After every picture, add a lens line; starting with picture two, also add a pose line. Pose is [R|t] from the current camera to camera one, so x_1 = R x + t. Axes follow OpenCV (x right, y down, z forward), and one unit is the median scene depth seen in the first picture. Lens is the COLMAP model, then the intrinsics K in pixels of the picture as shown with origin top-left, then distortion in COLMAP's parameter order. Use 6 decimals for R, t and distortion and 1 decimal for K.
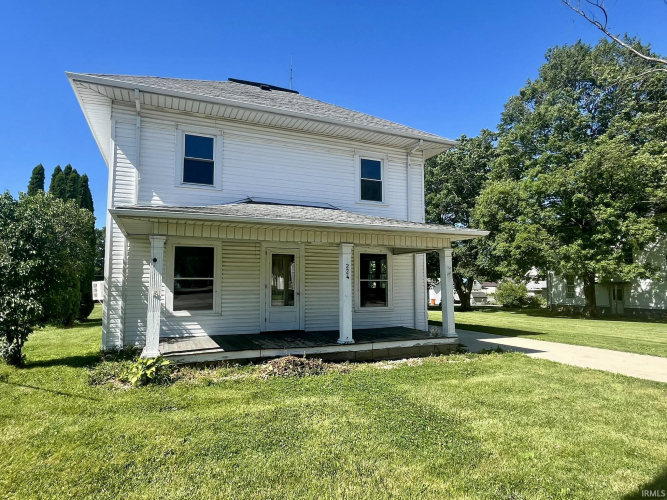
lens RADIAL K [[397.4, 0, 333.6], [0, 397.4, 247.7], [0, 0, 1]] dist [-0.000687, -0.001185]
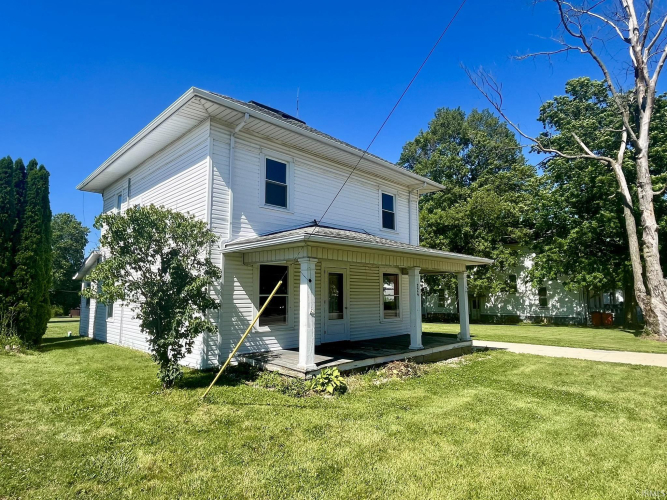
lens RADIAL K [[385.8, 0, 333.9], [0, 385.8, 251.1], [0, 0, 1]] dist [-0.021773, -0.000100]
pose [[0.929486, 0.042946, 0.366349, -0.554515], [-0.034192, 0.998954, -0.030354, -0.013495], [-0.367270, 0.015688, 0.929982, -0.012379]]
